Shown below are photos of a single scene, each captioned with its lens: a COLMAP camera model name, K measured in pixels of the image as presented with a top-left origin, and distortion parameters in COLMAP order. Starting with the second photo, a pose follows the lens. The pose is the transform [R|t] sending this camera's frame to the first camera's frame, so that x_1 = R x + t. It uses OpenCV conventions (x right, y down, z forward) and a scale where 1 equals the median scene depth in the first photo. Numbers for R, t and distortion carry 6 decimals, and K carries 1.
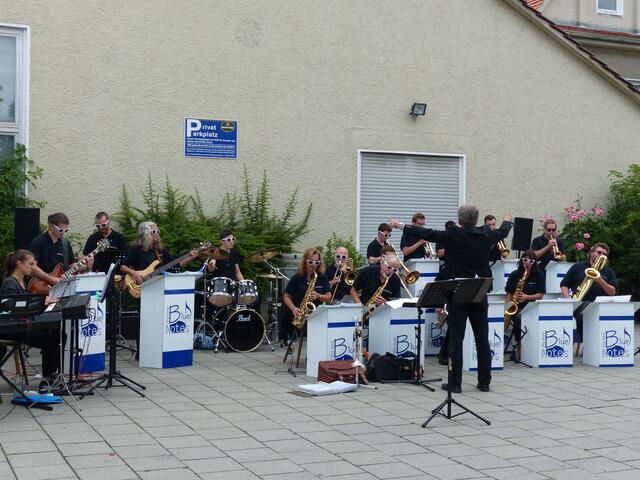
lens RADIAL K [[979.0, 0, 320.7], [0, 979.0, 242.4], [0, 0, 1]] dist [-0.005108, 0.000000]
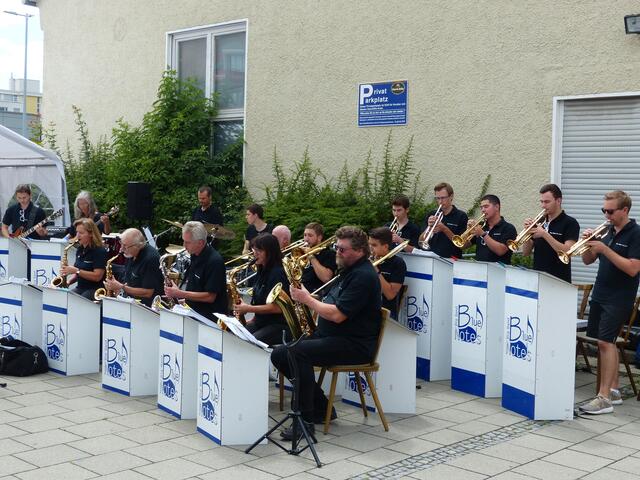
lens RADIAL K [[877.7, 0, 319.2], [0, 877.7, 237.7], [0, 0, 1]] dist [-0.008599, 0.000000]
pose [[0.394330, 0.039604, -0.918115, 0.600091], [-0.036253, 0.998964, 0.027520, -0.005311], [0.918254, 0.022432, 0.395357, 0.641088]]
